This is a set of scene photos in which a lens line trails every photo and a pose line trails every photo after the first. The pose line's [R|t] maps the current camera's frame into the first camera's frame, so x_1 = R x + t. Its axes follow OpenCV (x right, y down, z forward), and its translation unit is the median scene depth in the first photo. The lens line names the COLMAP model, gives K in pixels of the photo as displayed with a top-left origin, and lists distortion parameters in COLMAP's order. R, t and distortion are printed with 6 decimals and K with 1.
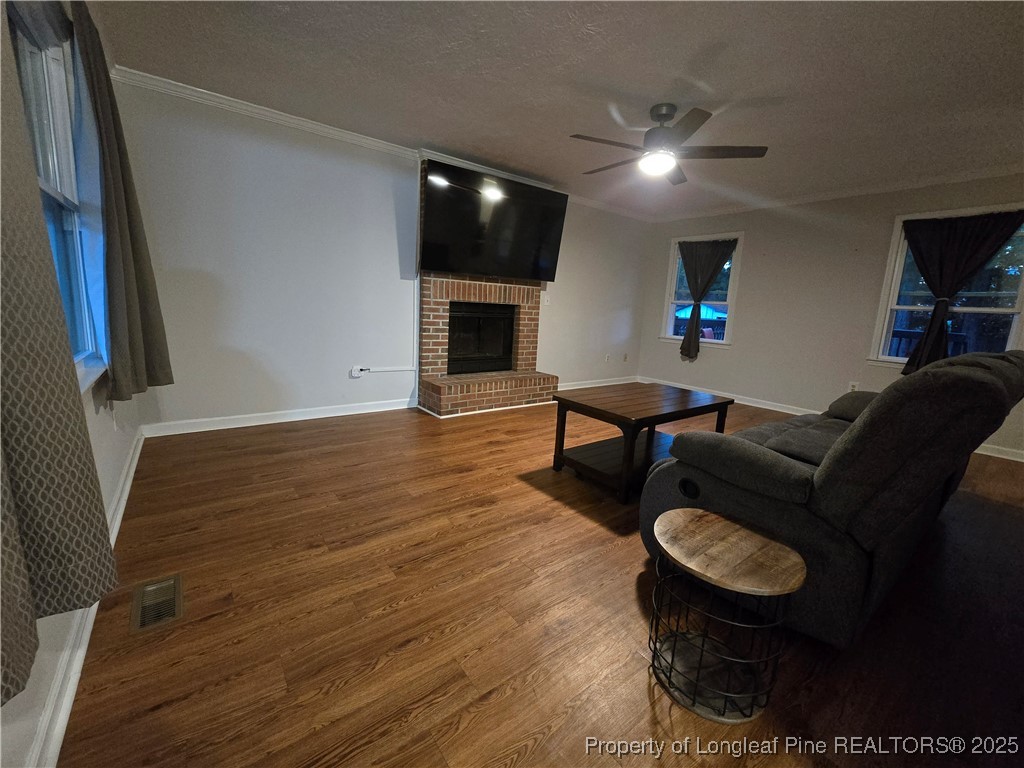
lens RADIAL K [[419.5, 0, 513.3], [0, 419.5, 373.5], [0, 0, 1]] dist [-0.002160, -0.000761]
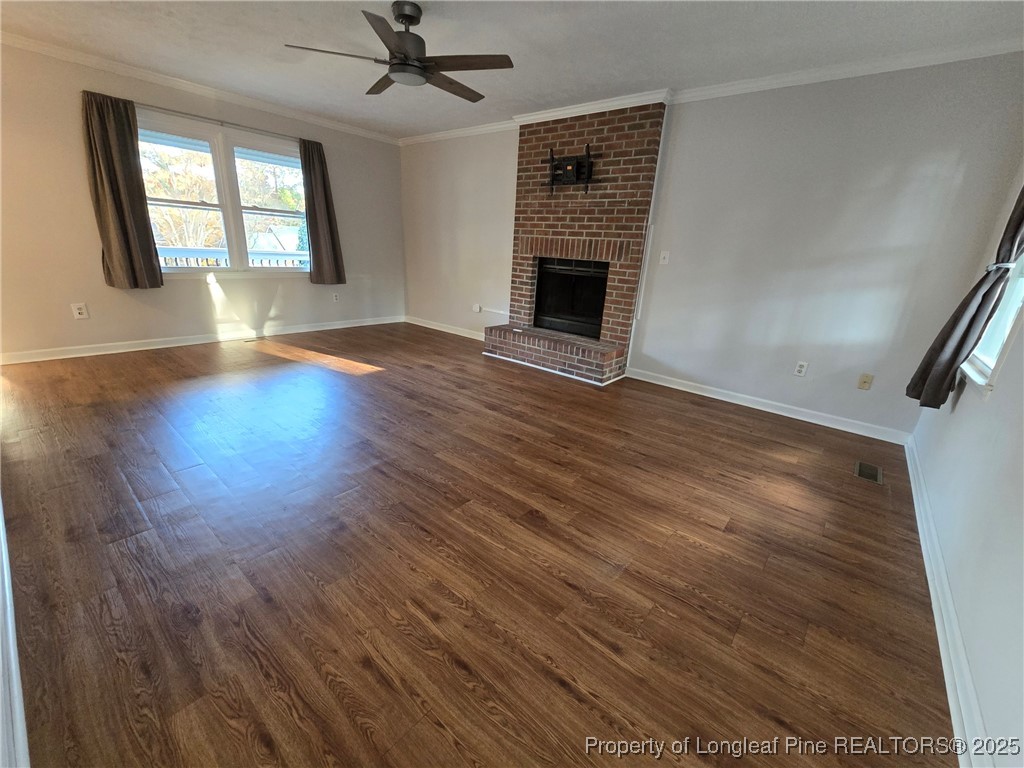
lens RADIAL K [[419.5, 0, 513.3], [0, 419.5, 373.5], [0, 0, 1]] dist [-0.002160, -0.000761]
pose [[0.233810, 0.235734, -0.943272, 0.883329], [-0.211966, 0.959186, 0.187171, -0.072650], [0.948896, 0.156179, 0.274235, 0.678370]]
